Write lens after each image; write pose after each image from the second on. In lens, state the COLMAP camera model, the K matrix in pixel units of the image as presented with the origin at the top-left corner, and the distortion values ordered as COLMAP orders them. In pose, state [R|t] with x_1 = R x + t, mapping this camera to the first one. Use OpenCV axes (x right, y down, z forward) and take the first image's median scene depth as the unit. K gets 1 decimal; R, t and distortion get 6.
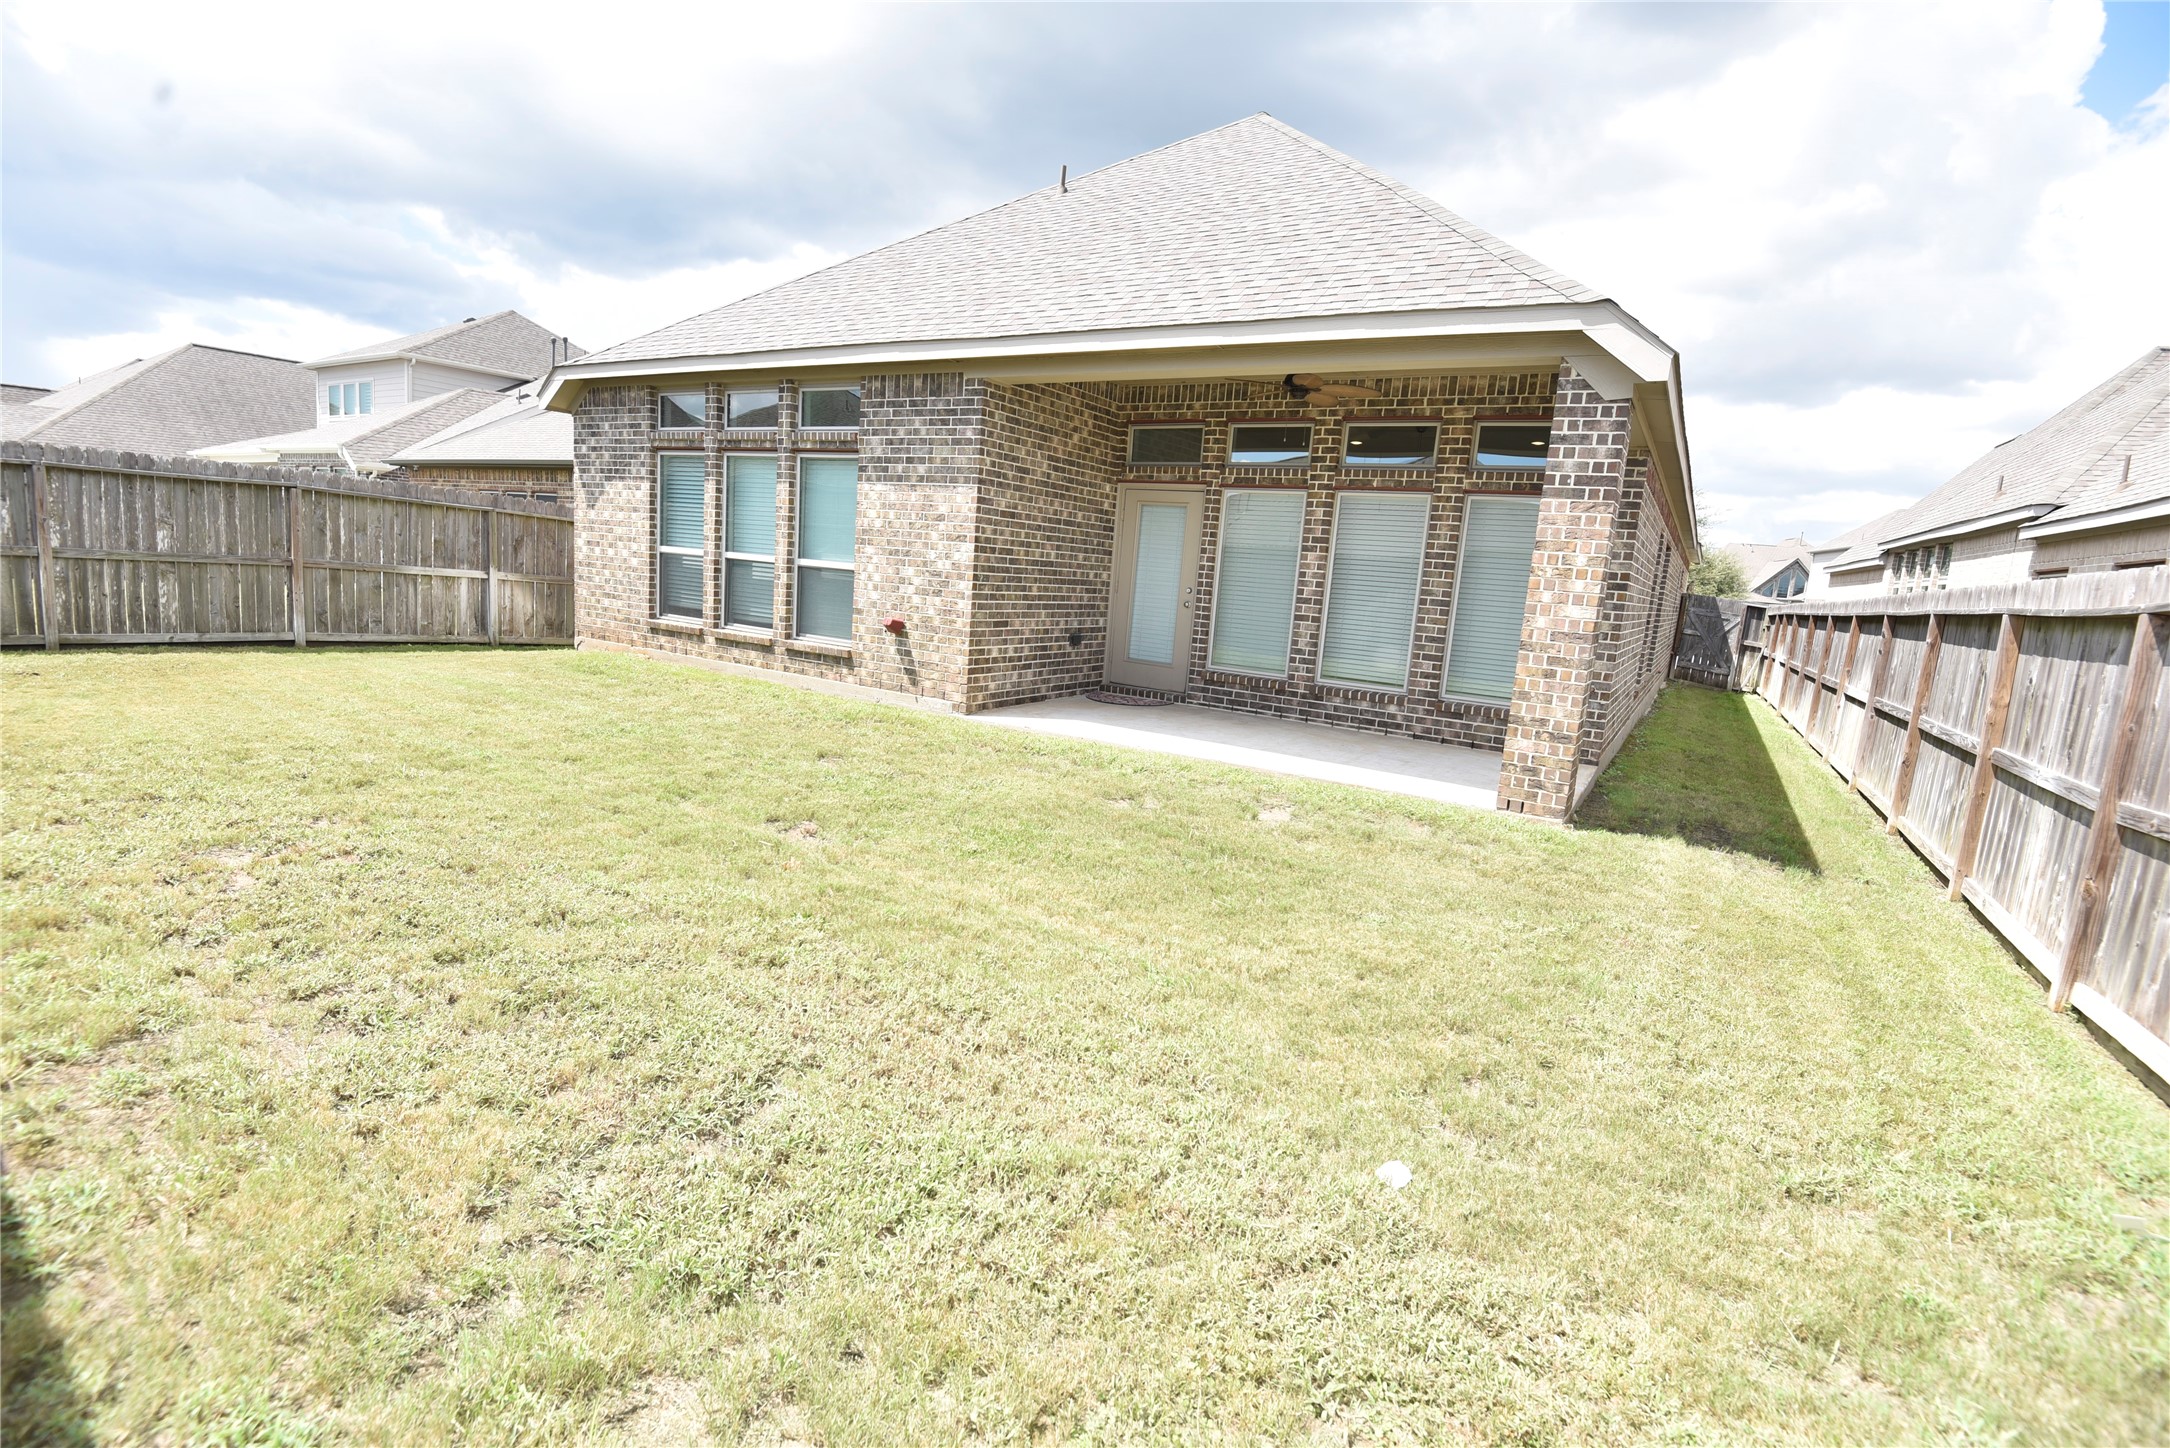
lens RADIAL K [[1001.5, 0, 1092.5], [0, 1001.5, 735.6], [0, 0, 1]] dist [-0.013200, -0.017844]
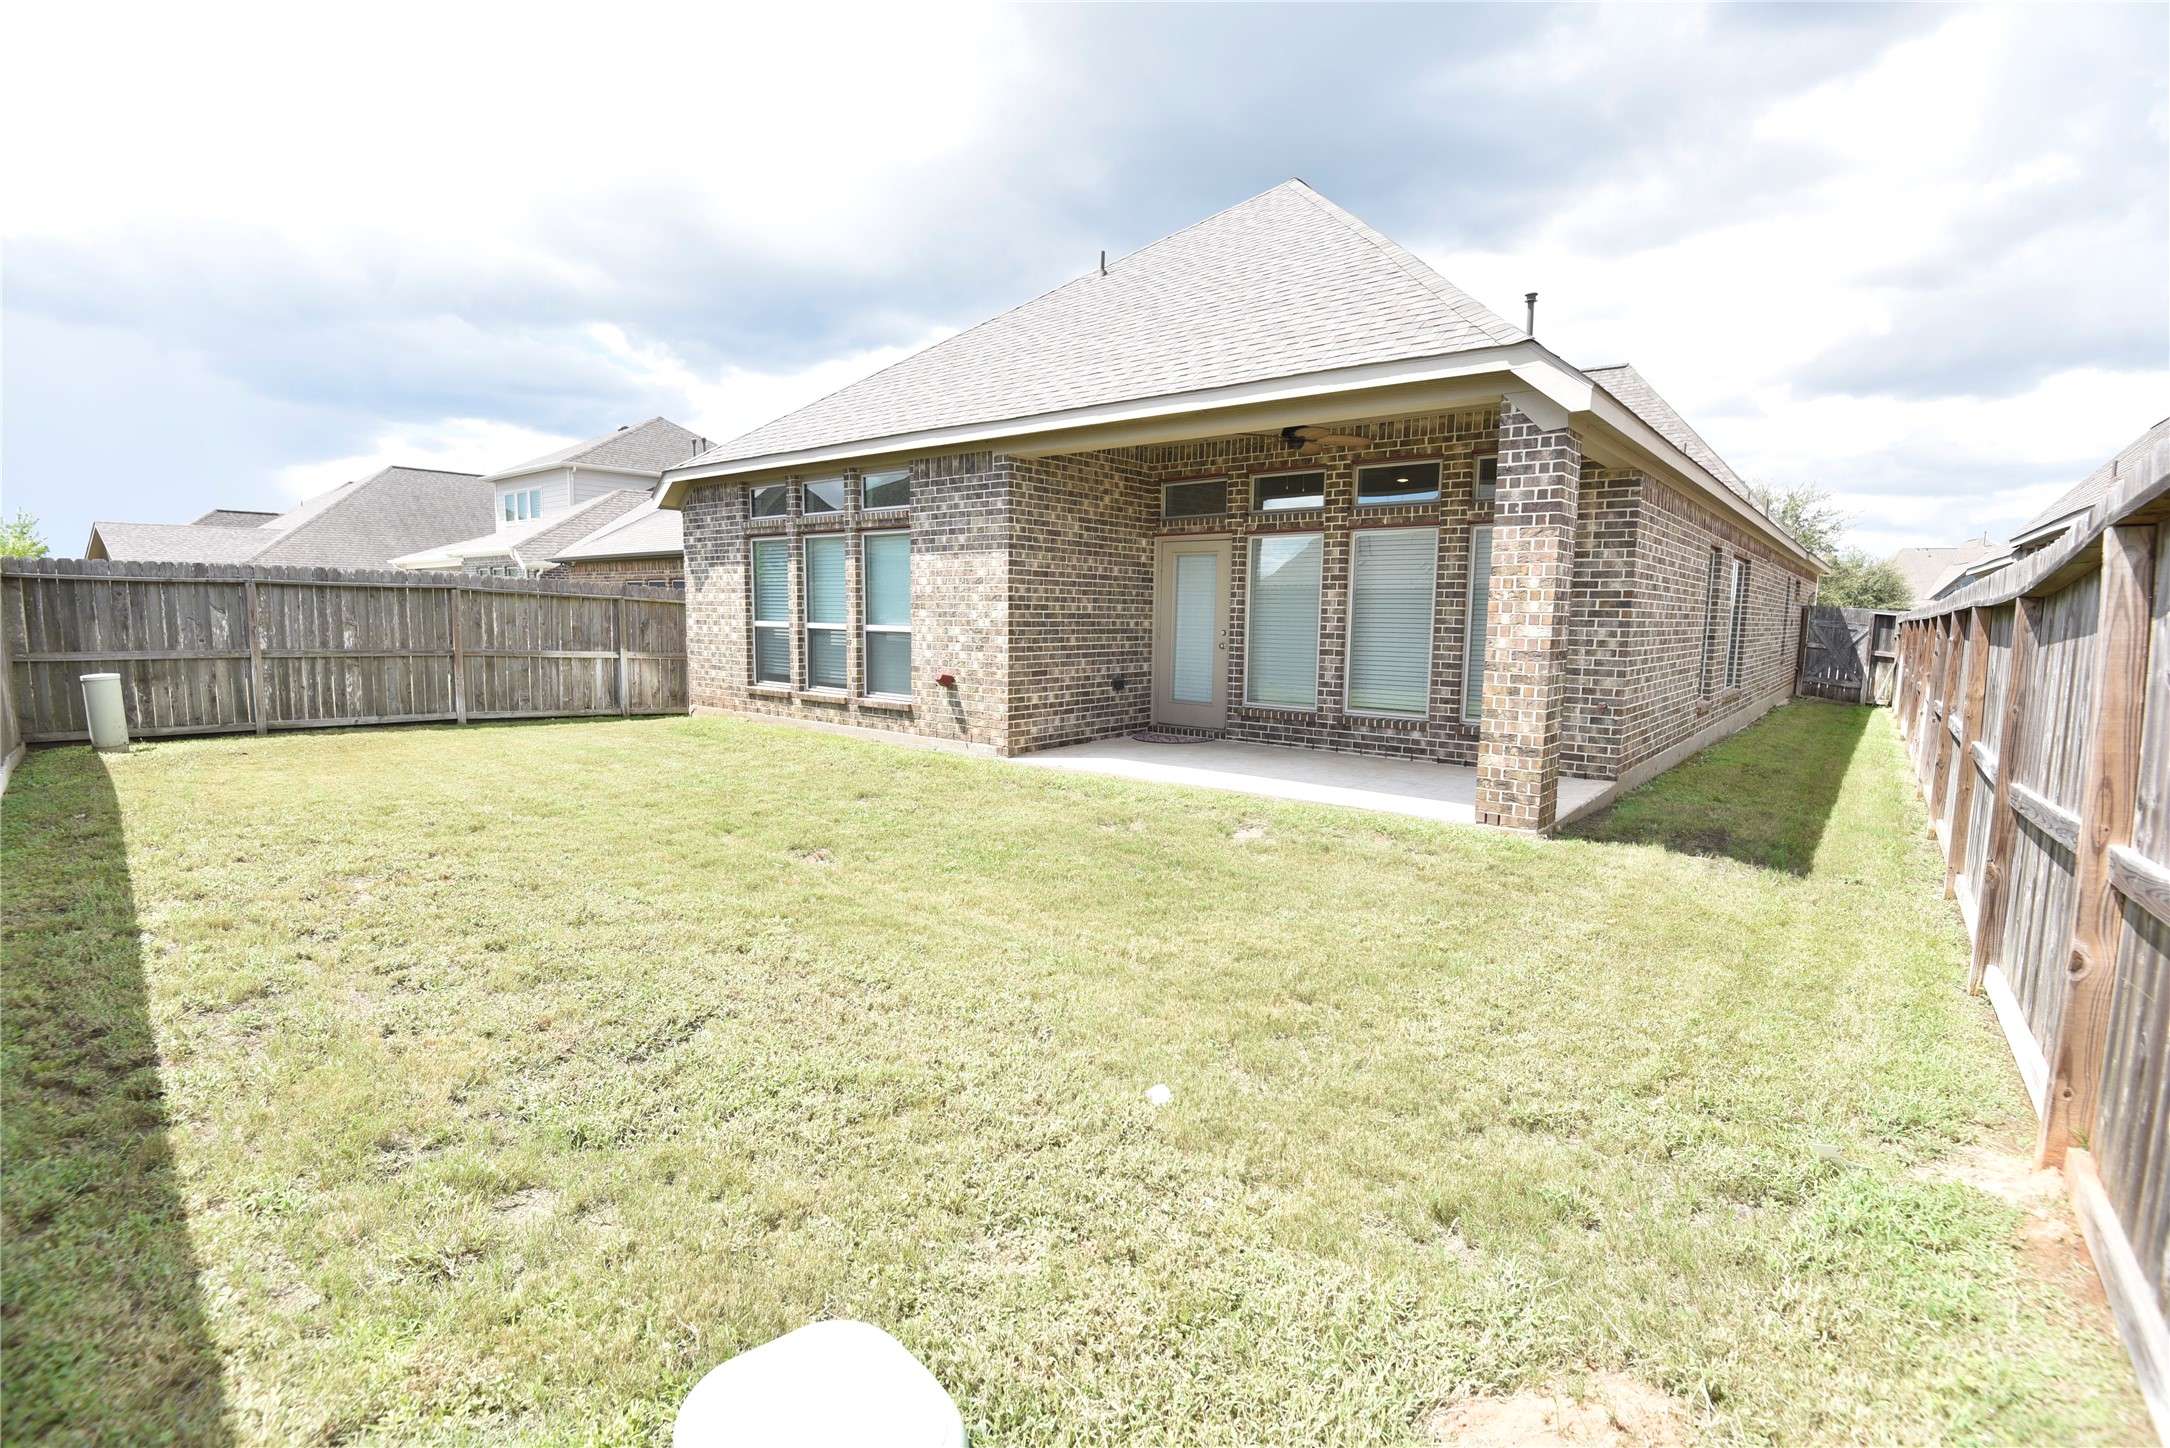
lens RADIAL K [[1001.5, 0, 1091.4], [0, 1001.5, 732.3], [0, 0, 1]] dist [-0.013200, -0.017844]
pose [[0.989489, -0.045054, -0.137412, 0.110958], [0.037551, 0.997684, -0.056710, 0.016618], [0.139649, 0.050954, 0.988889, -0.067729]]
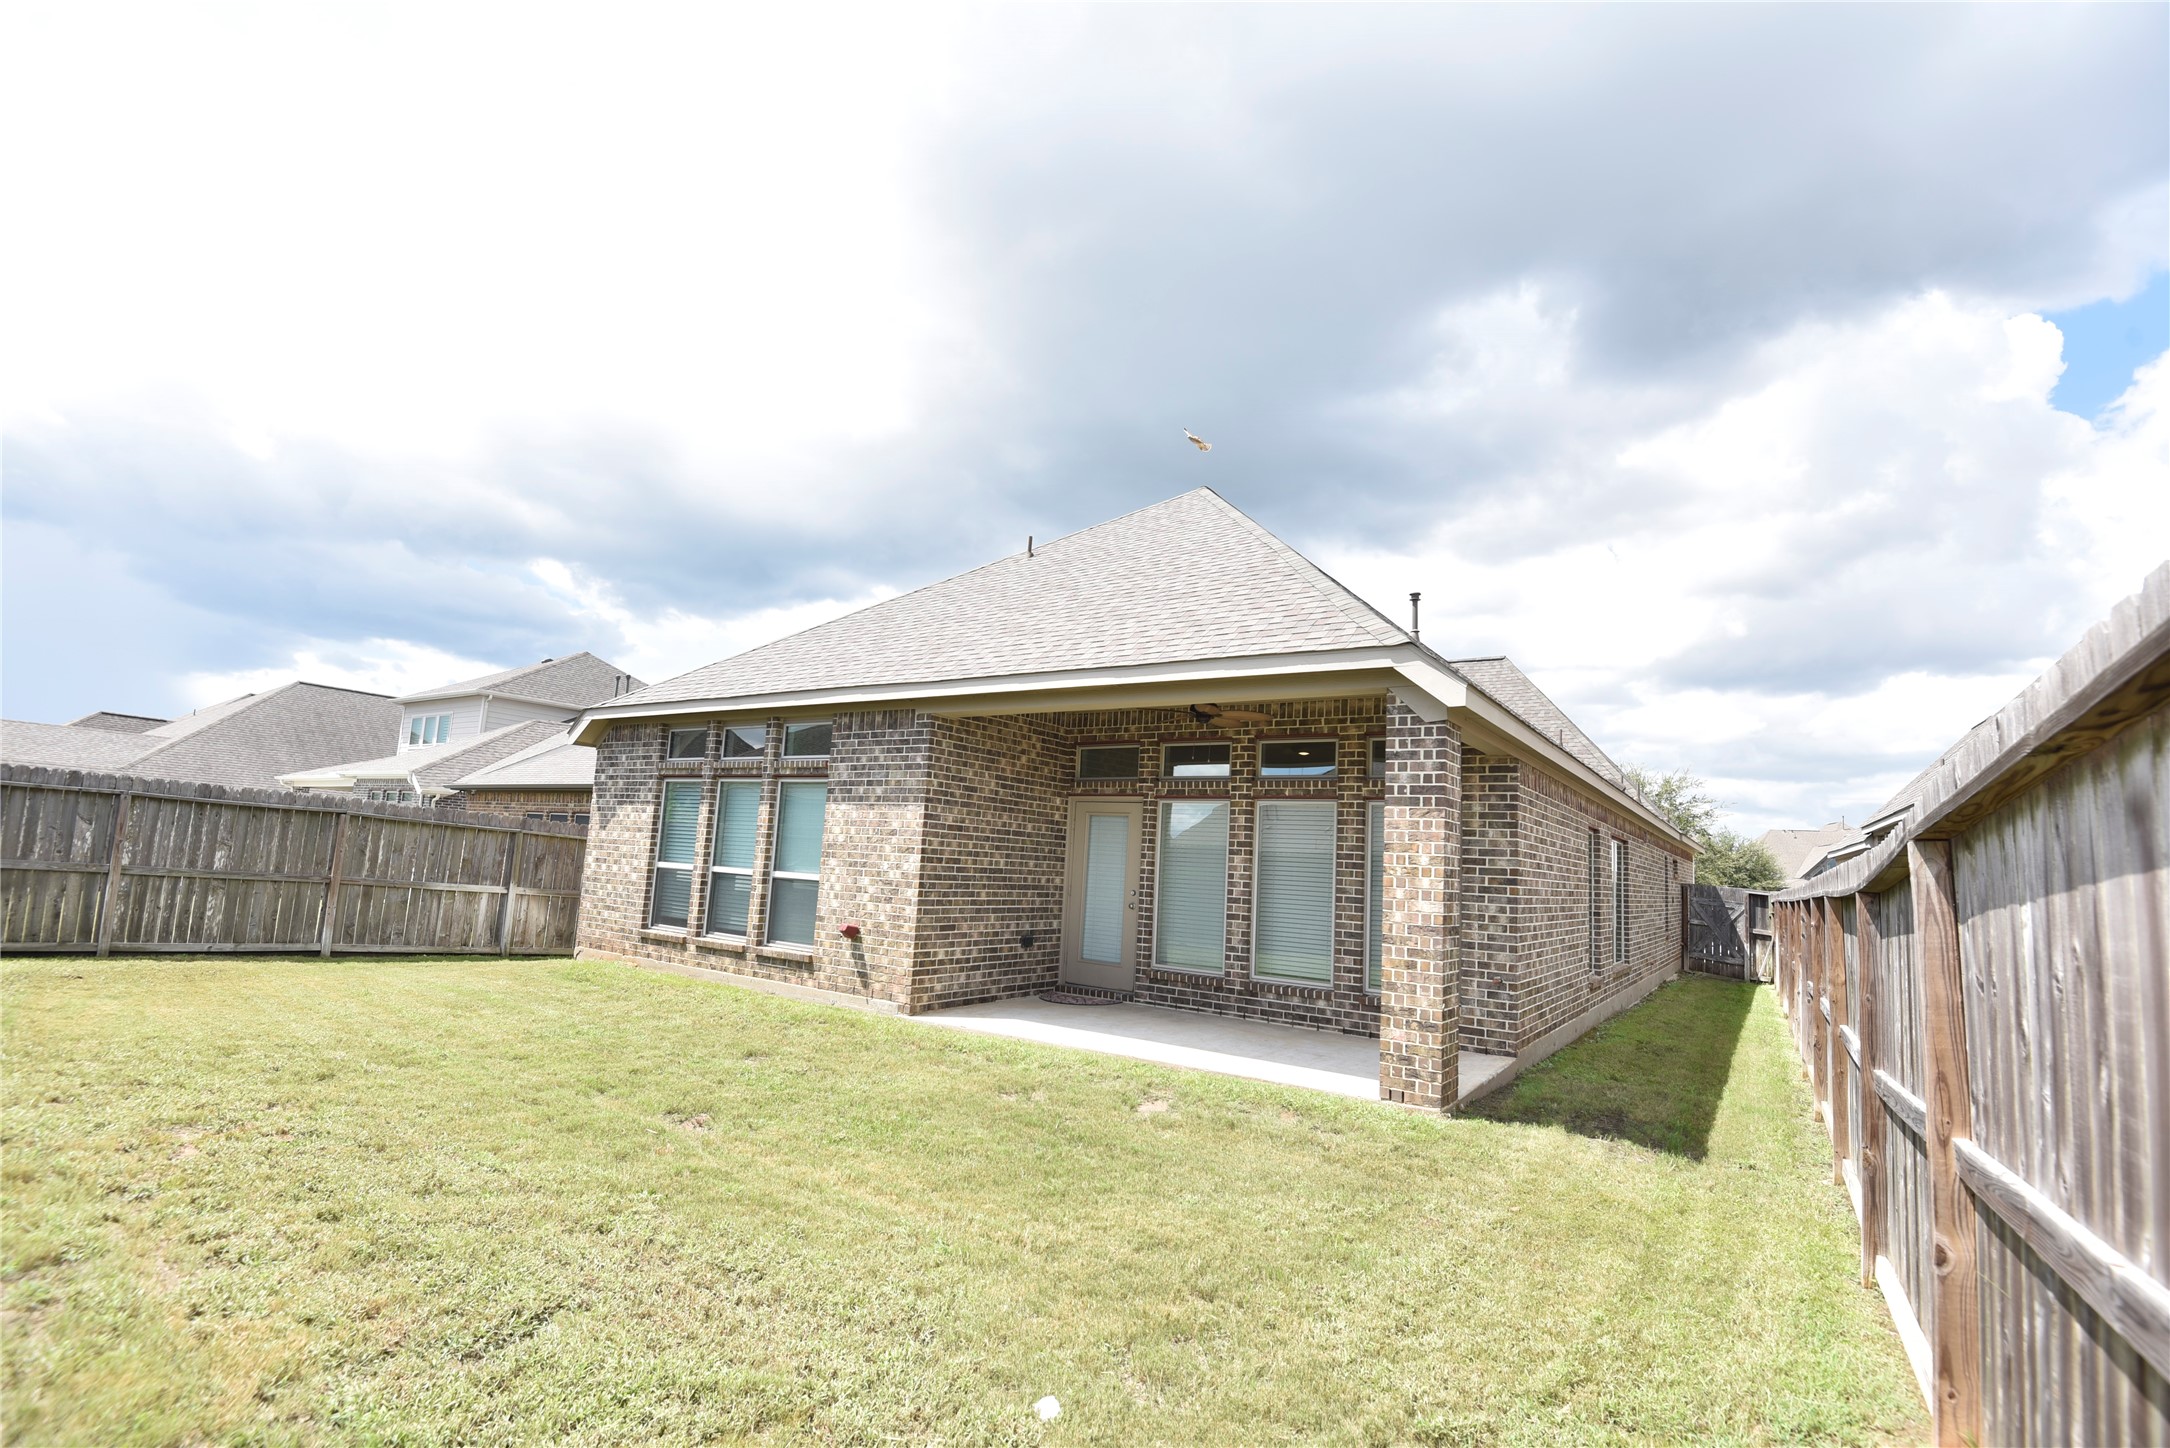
lens RADIAL K [[1001.5, 0, 1089.1], [0, 1001.5, 727.3], [0, 0, 1]] dist [-0.013200, -0.017844]
pose [[0.998641, -0.027509, -0.044255, 0.114229], [0.012763, 0.952550, -0.304116, 0.012025], [0.050521, 0.303138, 0.951607, -0.083784]]
